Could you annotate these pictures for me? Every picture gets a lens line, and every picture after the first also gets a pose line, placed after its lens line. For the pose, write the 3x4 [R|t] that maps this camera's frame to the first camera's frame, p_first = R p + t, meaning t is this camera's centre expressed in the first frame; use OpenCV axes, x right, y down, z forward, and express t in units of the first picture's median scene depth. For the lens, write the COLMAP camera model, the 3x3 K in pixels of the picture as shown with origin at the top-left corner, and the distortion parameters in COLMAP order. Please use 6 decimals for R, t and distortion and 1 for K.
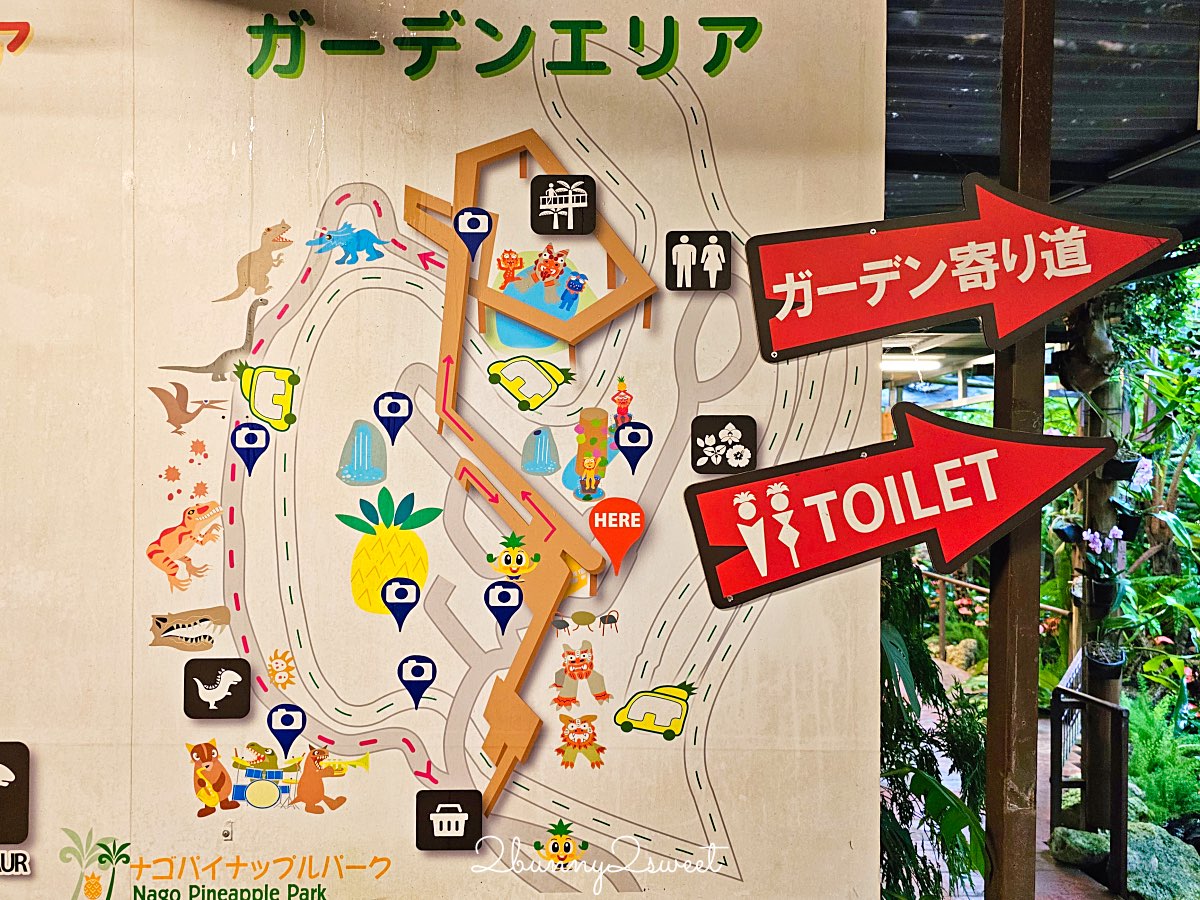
lens RADIAL K [[795.5, 0, 616.5], [0, 795.5, 389.6], [0, 0, 1]] dist [0.027981, -0.027596]
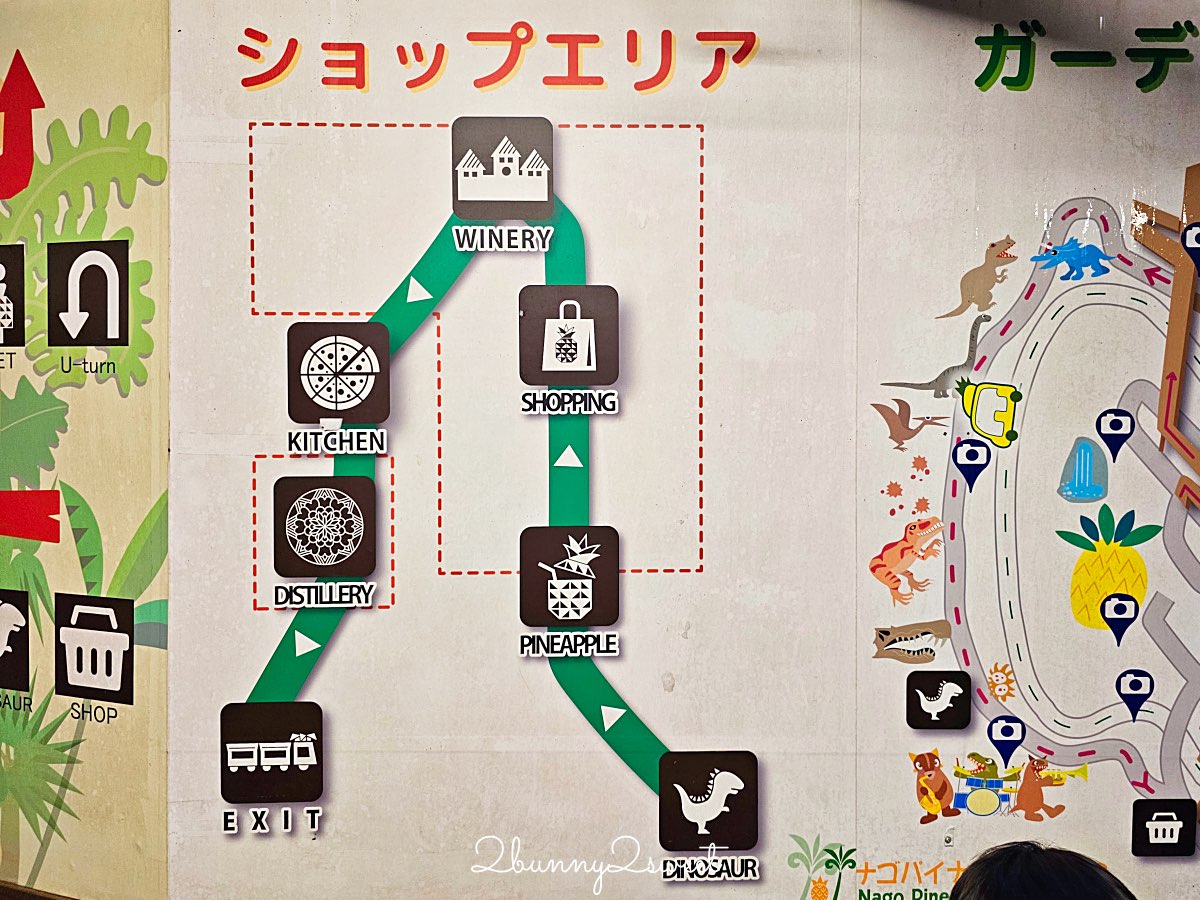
lens RADIAL K [[795.5, 0, 597.4], [0, 795.5, 440.7], [0, 0, 1]] dist [0.027981, -0.027596]
pose [[0.999987, 0.002899, -0.004229, -0.924727], [-0.002734, 0.999246, 0.038720, 0.005622], [0.004338, -0.038708, 0.999241, -0.005871]]
